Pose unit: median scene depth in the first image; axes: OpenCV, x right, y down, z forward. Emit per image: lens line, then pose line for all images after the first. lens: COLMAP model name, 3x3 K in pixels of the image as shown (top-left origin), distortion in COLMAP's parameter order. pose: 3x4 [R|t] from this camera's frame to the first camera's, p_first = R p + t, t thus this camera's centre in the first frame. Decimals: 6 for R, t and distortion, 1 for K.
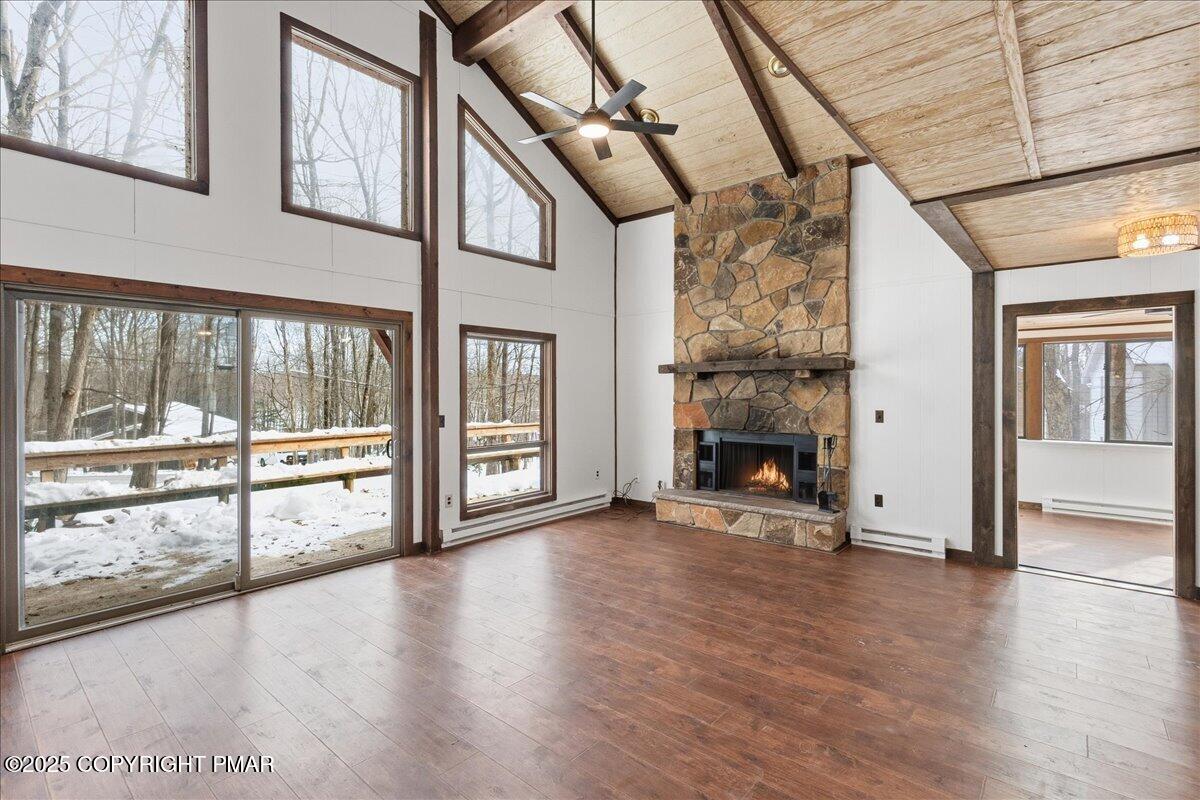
lens RADIAL K [[560.2, 0, 604.6], [0, 560.2, 392.5], [0, 0, 1]] dist [-0.007996, 0.003566]
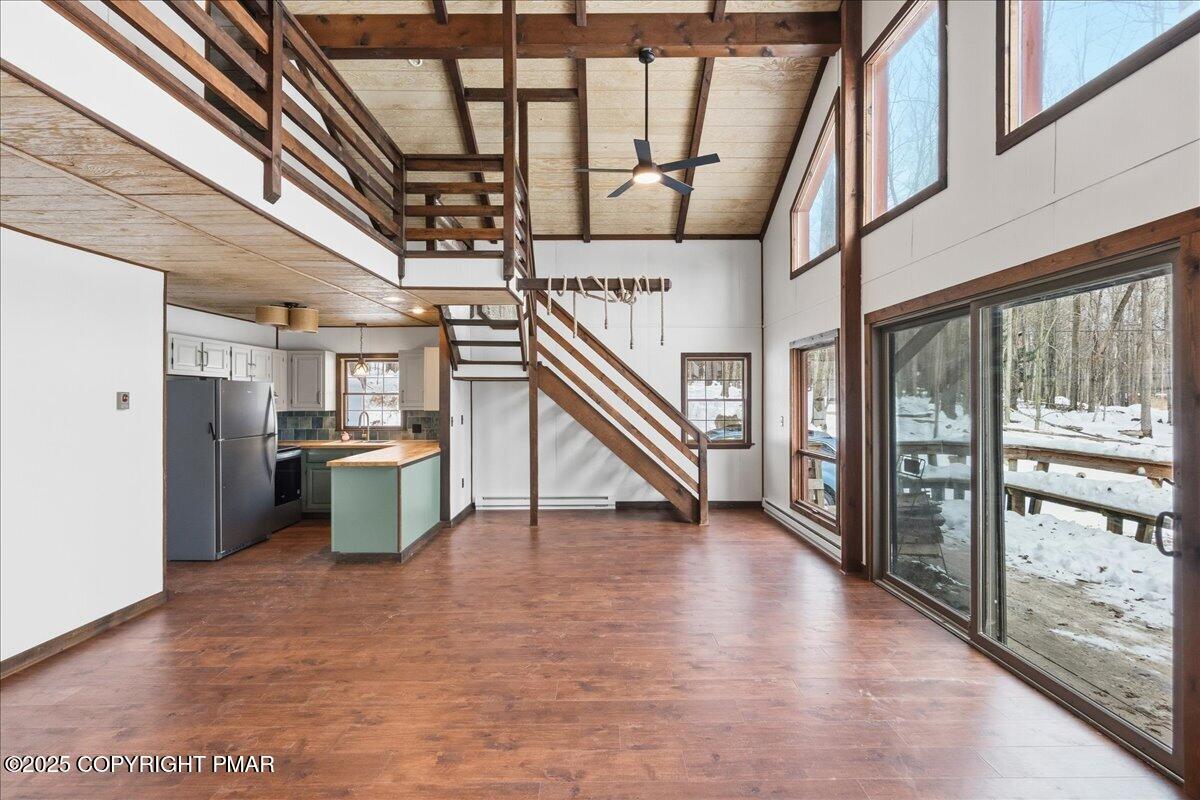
lens RADIAL K [[560.2, 0, 602.4], [0, 560.2, 399.8], [0, 0, 1]] dist [-0.007996, 0.003566]
pose [[-0.760319, 0.003804, -0.649539, 0.222968], [0.001403, 0.999990, 0.004214, -0.005525], [0.649548, 0.002293, -0.760317, 0.923710]]
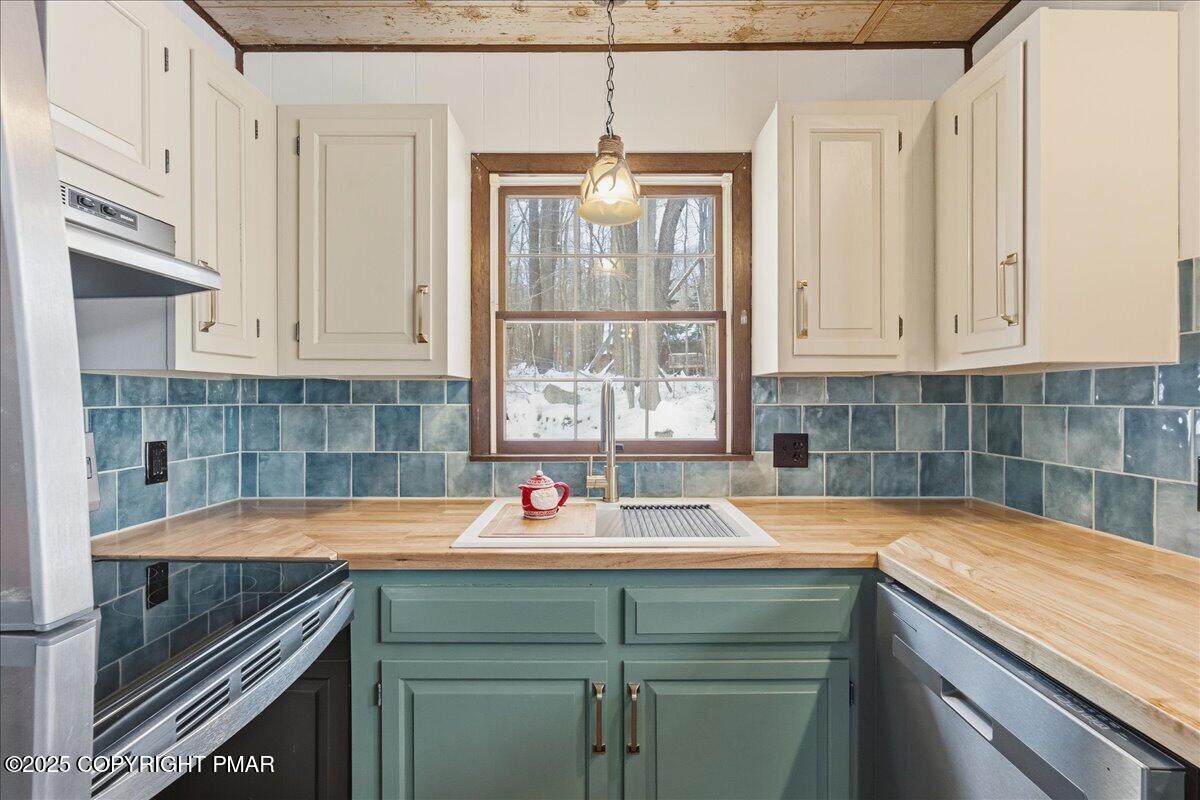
lens RADIAL K [[560.2, 0, 598.6], [0, 560.2, 399.1], [0, 0, 1]] dist [-0.007996, 0.003566]
pose [[-0.766920, 0.003716, -0.641732, -0.005866], [0.001491, 0.999991, 0.004009, 0.036326], [0.641741, 0.002118, -0.766918, -0.212048]]
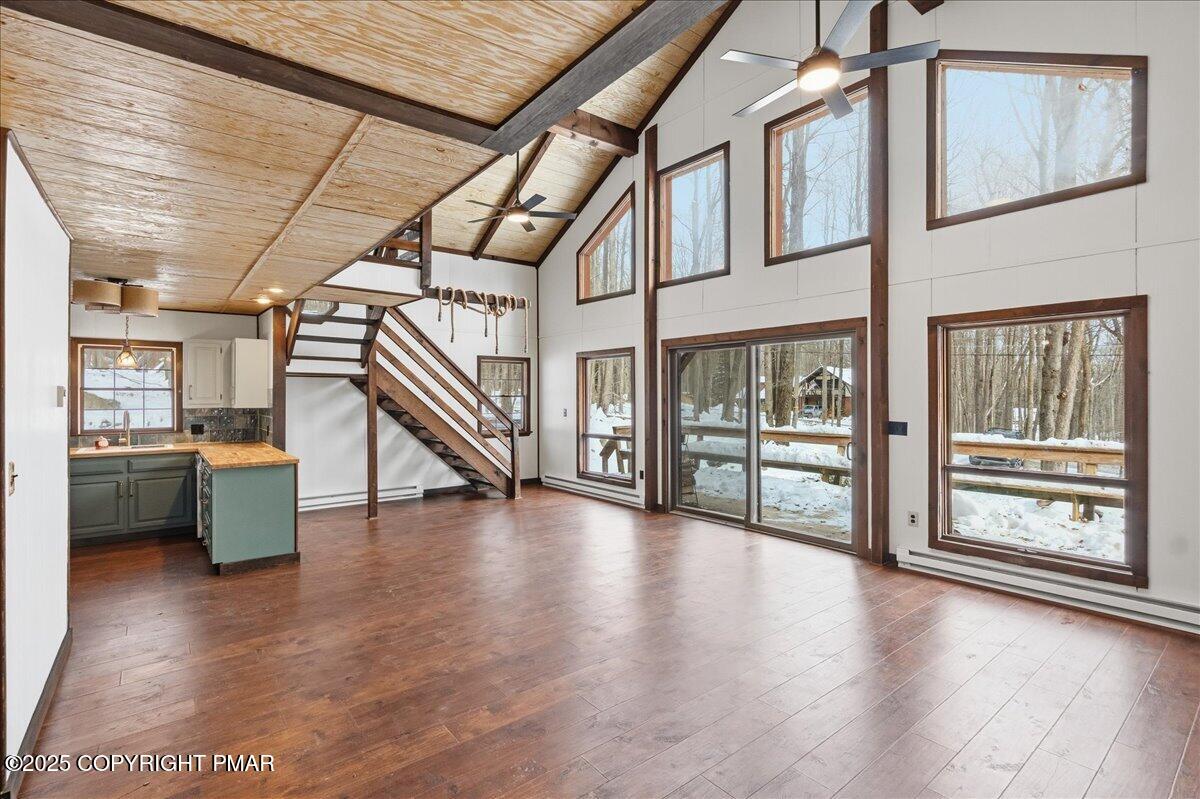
lens RADIAL K [[560.2, 0, 600.5], [0, 560.2, 396.4], [0, 0, 1]] dist [-0.007996, 0.003566]
pose [[-0.199570, 0.003701, -0.979877, 0.663249], [0.000276, 0.999993, 0.003721, -0.004214], [0.979884, 0.000472, -0.199570, 0.663789]]
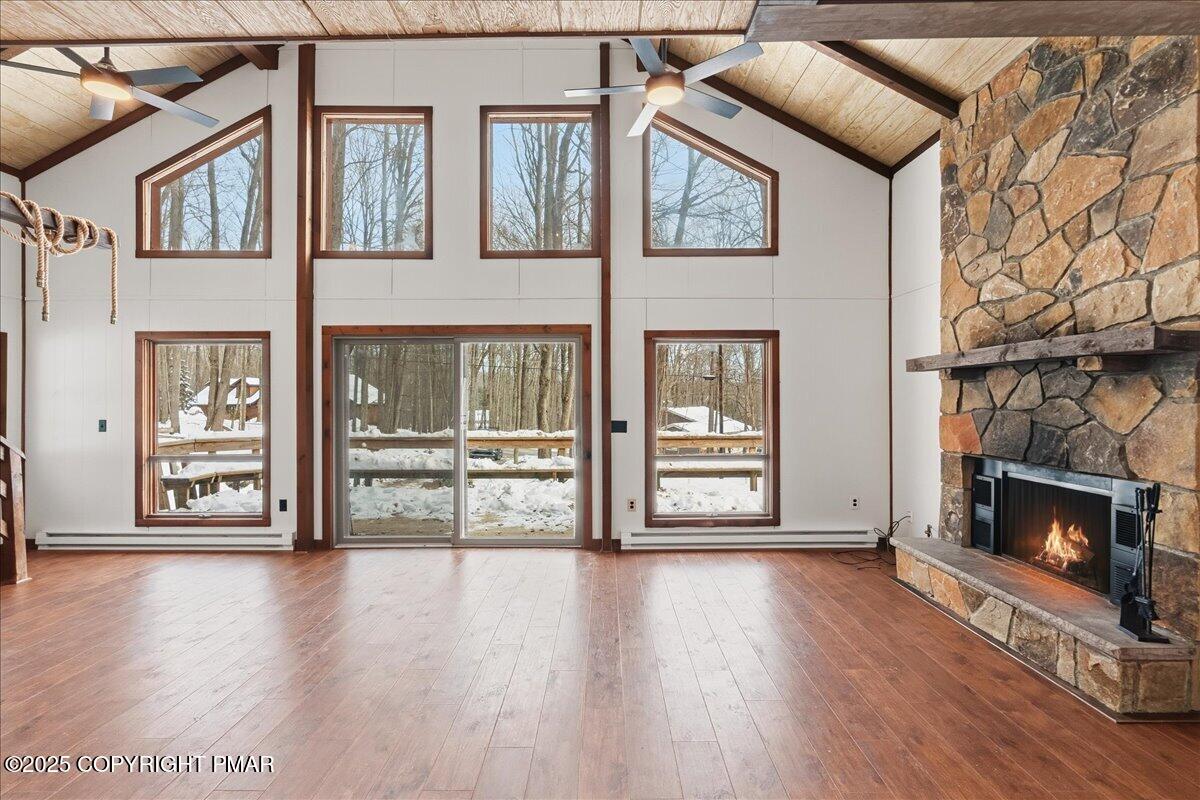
lens RADIAL K [[560.2, 0, 601.2], [0, 560.2, 393.9], [0, 0, 1]] dist [-0.007996, 0.003566]
pose [[0.642480, -0.006406, -0.766276, 0.450246], [-0.000140, 0.999964, -0.008477, 0.000030], [0.766303, 0.005553, 0.642456, 0.289694]]
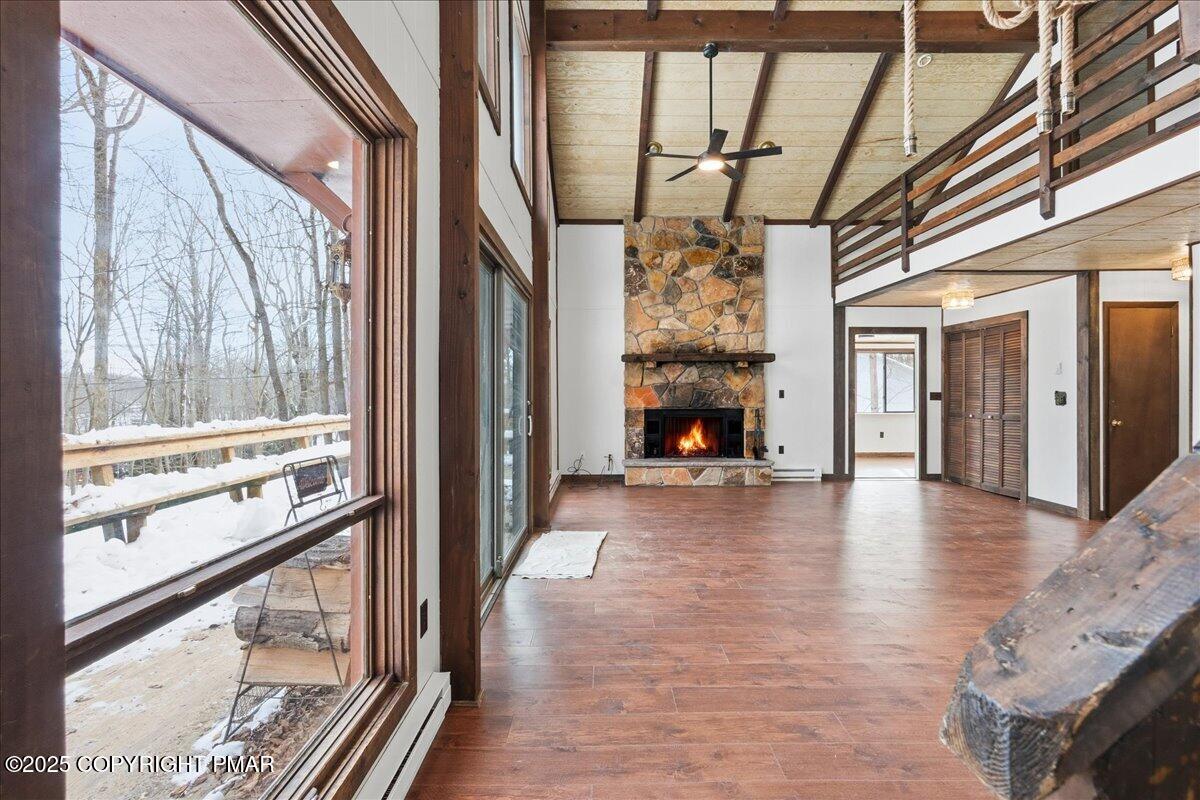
lens RADIAL K [[560.2, 0, 599.4], [0, 560.2, 398.1], [0, 0, 1]] dist [-0.007996, 0.003566]
pose [[0.767063, -0.004947, 0.641552, -0.806286], [0.002662, 0.999986, 0.004528, 0.042938], [-0.641566, -0.001766, 0.767066, 0.146743]]
